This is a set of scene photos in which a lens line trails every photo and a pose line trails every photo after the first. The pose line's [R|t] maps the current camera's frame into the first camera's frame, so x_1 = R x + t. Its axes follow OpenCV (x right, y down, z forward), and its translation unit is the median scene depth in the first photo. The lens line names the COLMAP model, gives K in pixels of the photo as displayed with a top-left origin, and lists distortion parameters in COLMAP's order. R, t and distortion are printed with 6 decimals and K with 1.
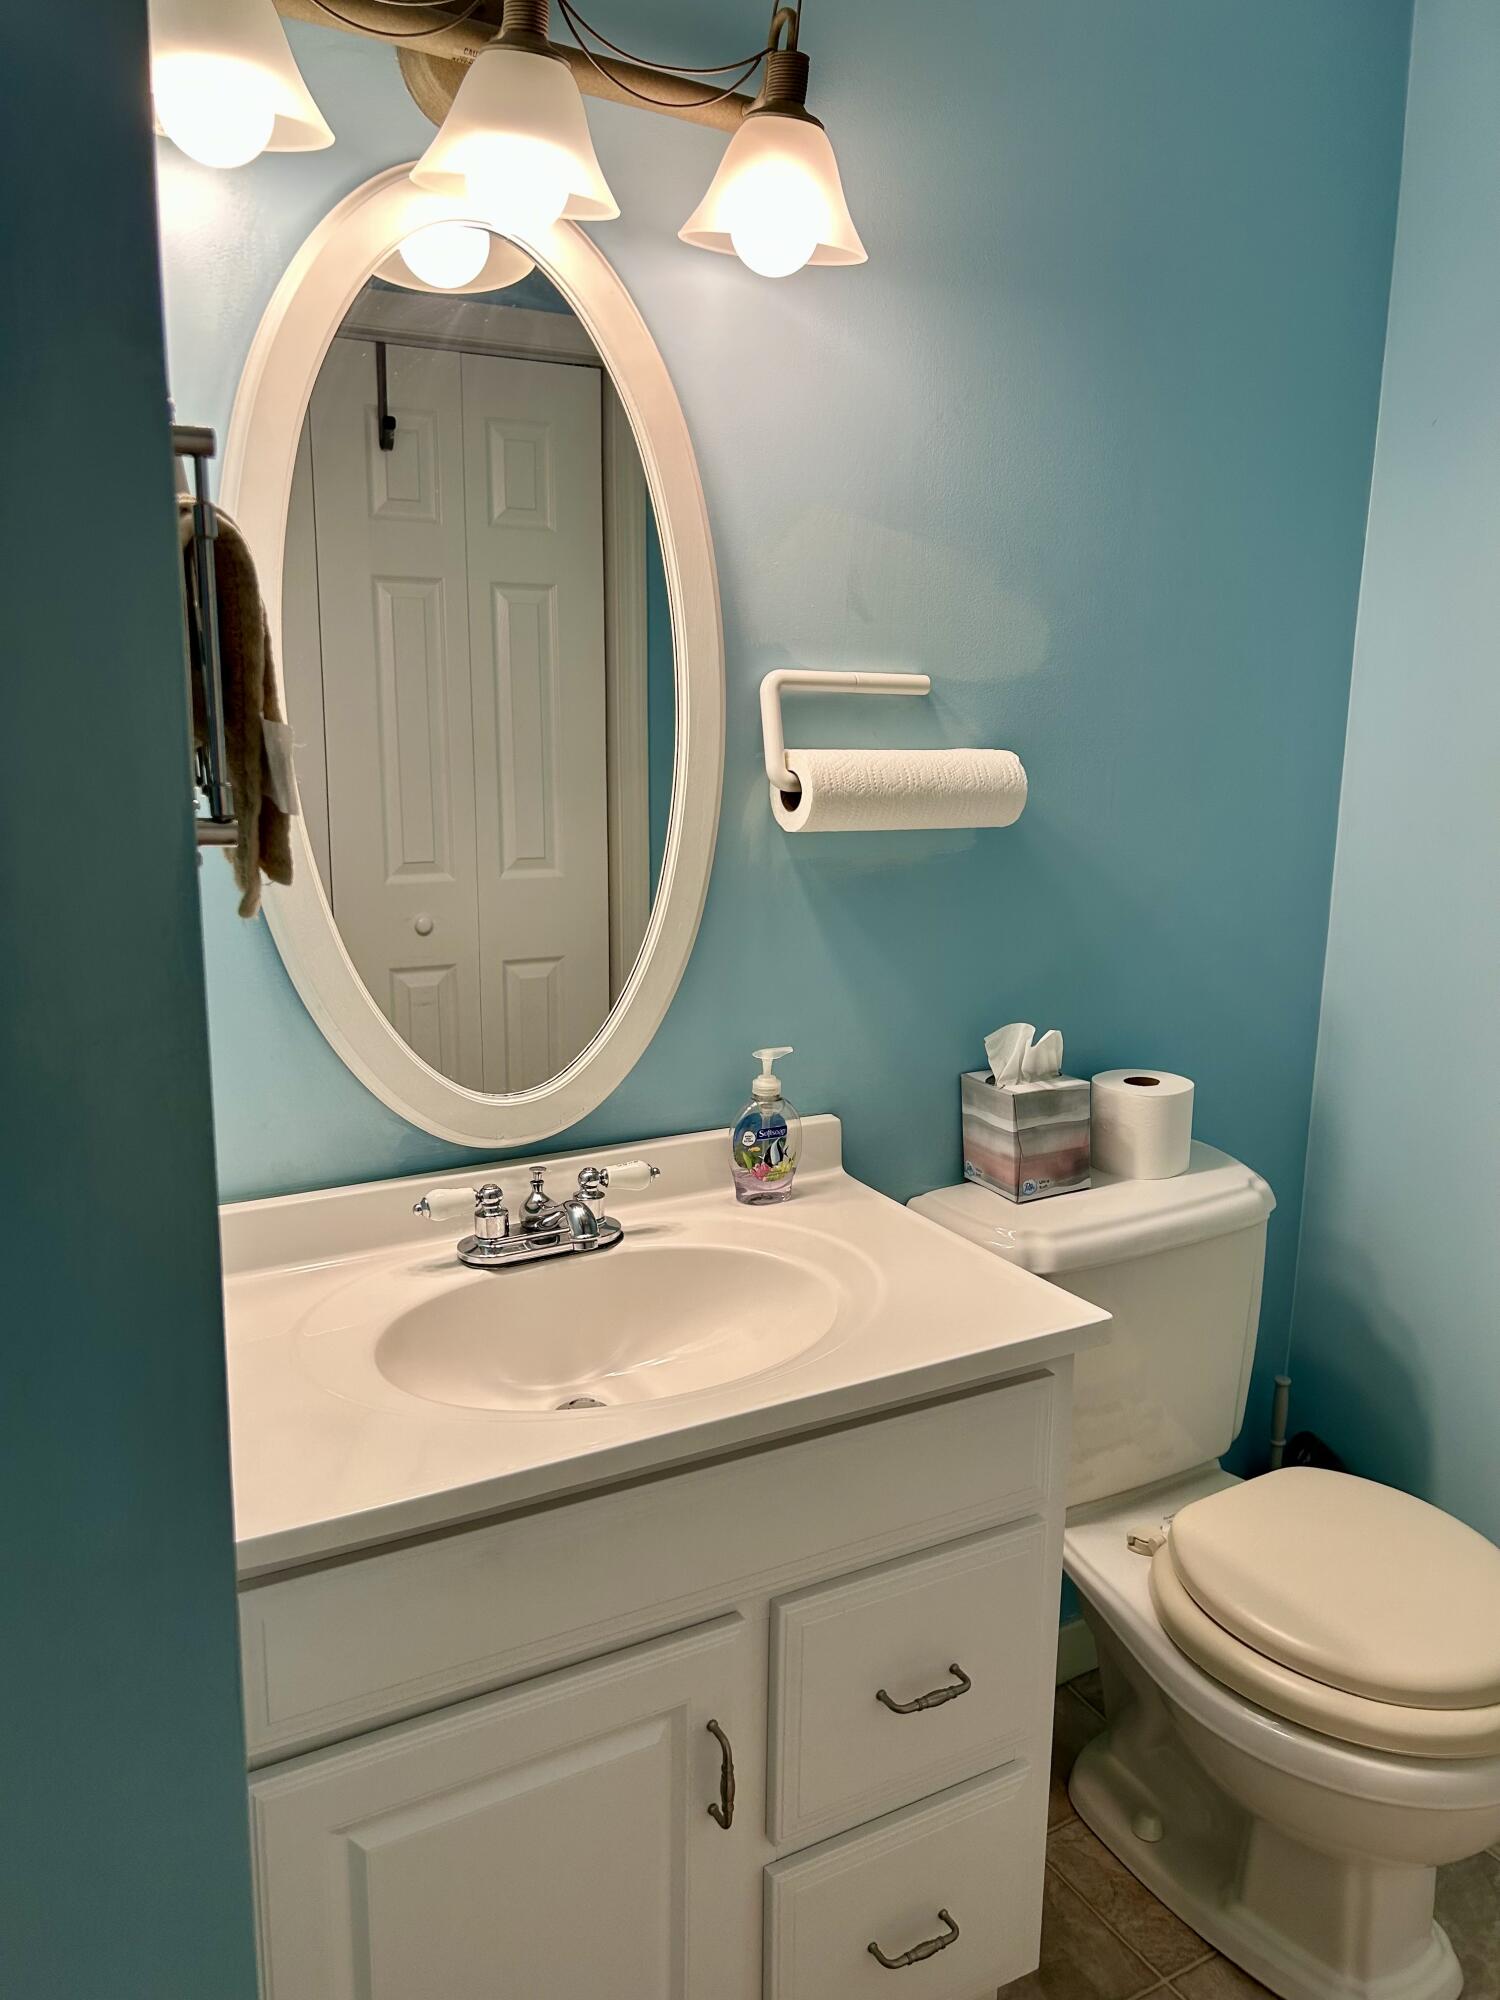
lens RADIAL K [[1507.3, 0, 730.1], [0, 1507.3, 1002.3], [0, 0, 1]] dist [0.075120, -0.074319]
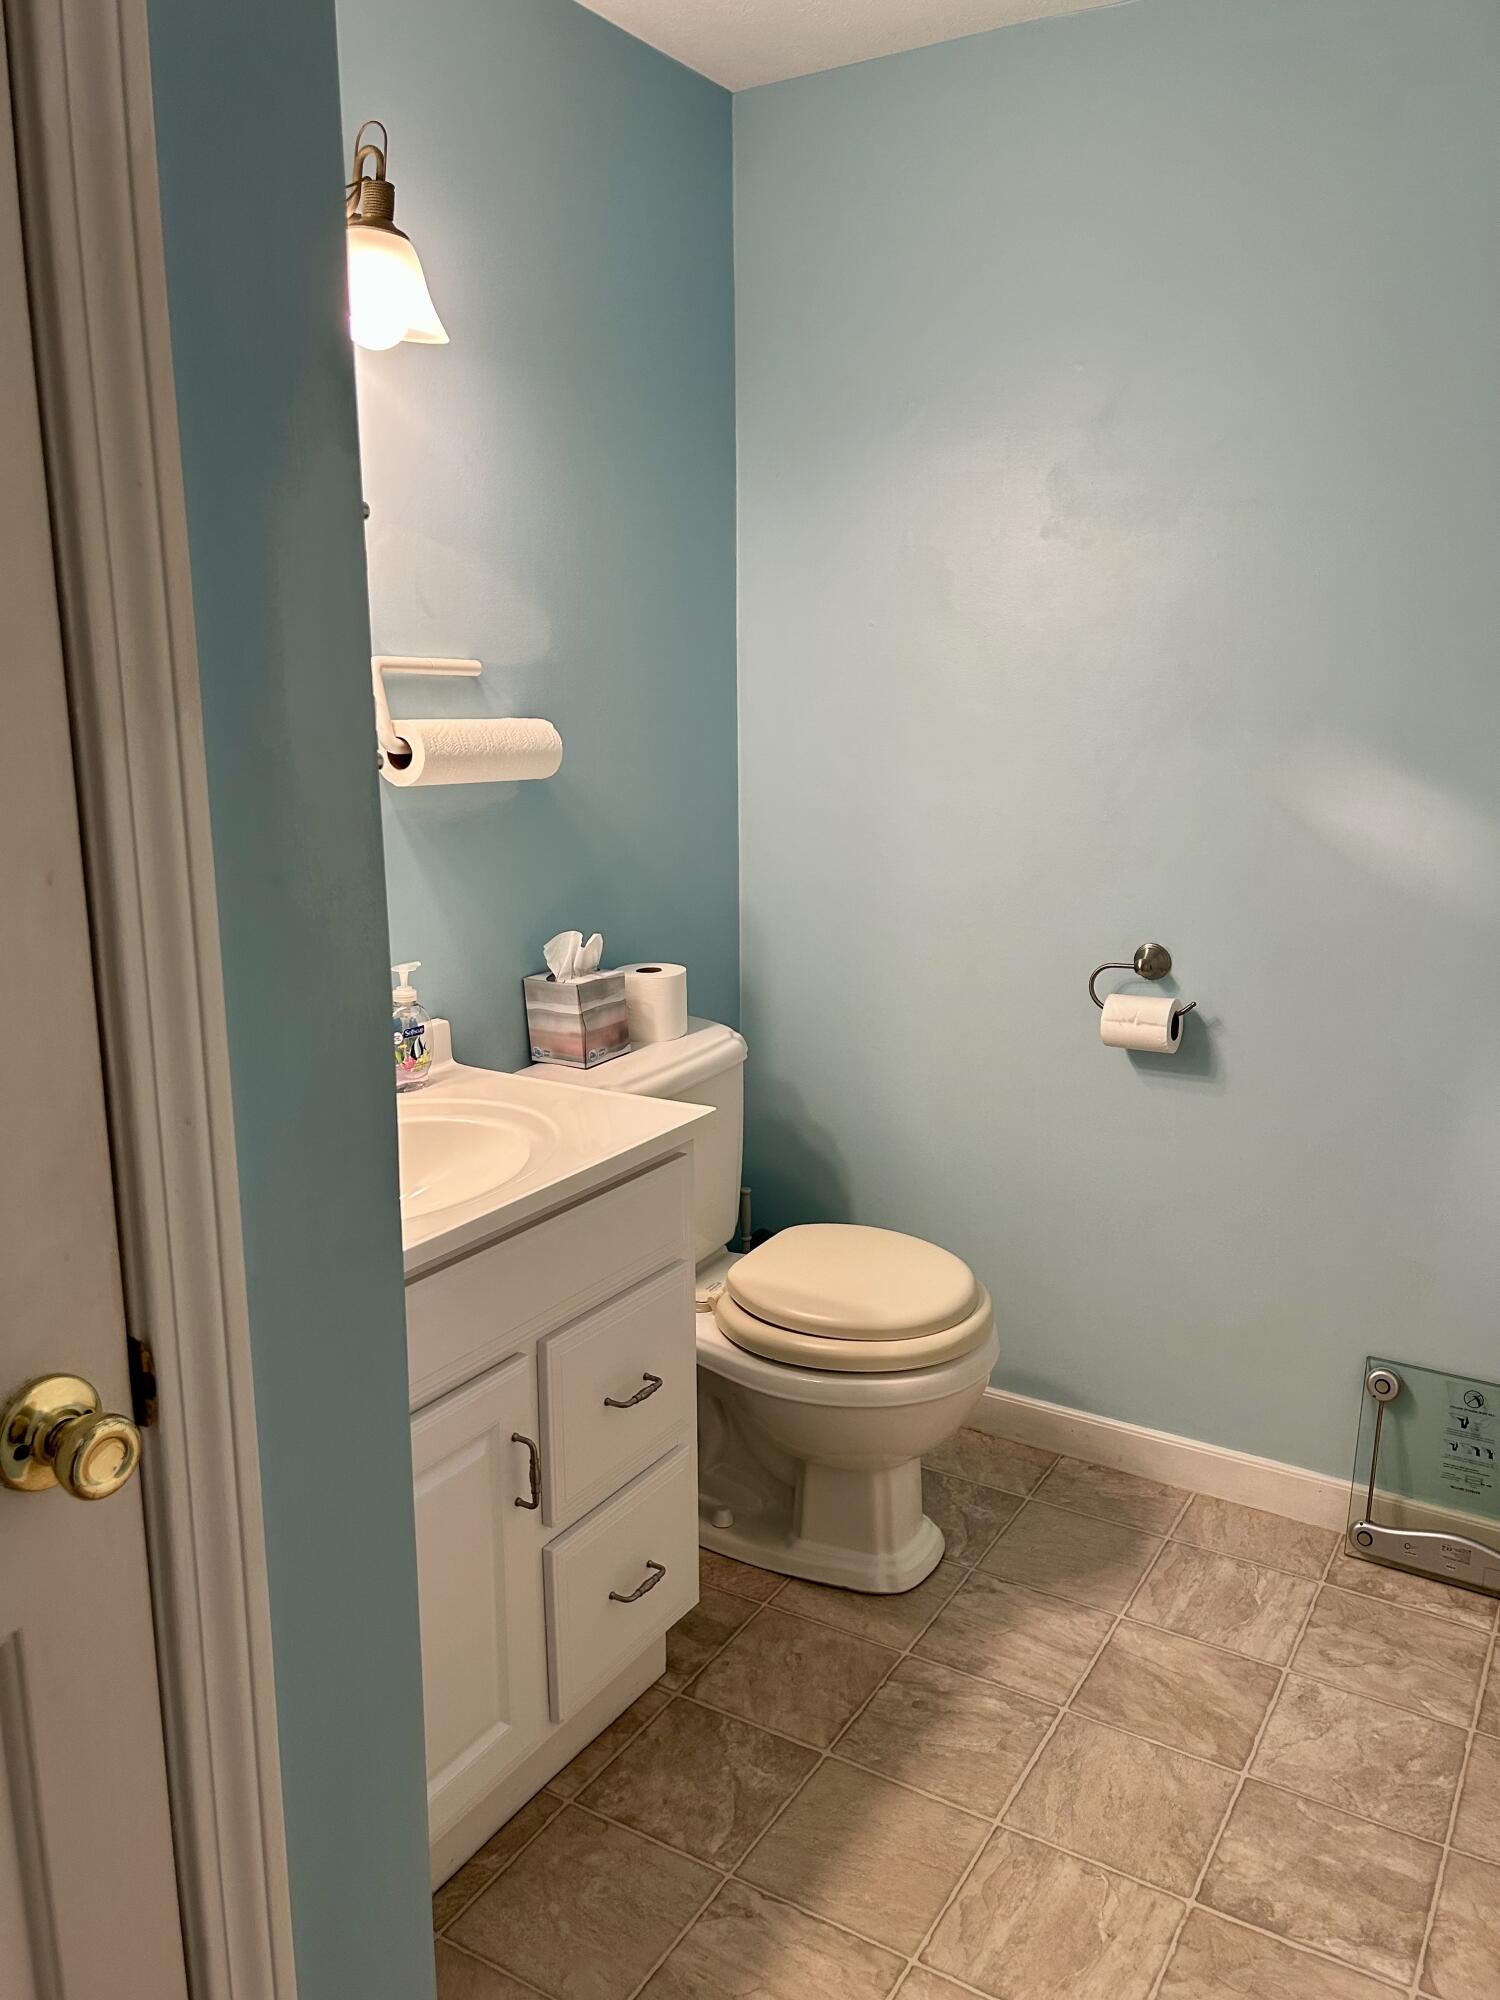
lens RADIAL K [[1507.3, 0, 739.2], [0, 1507.3, 987.3], [0, 0, 1]] dist [0.075120, -0.074319]
pose [[0.876421, -0.114486, 0.467738, -0.293430], [0.118504, 0.992733, 0.020940, 0.052523], [-0.466736, 0.037077, 0.883619, -0.203795]]
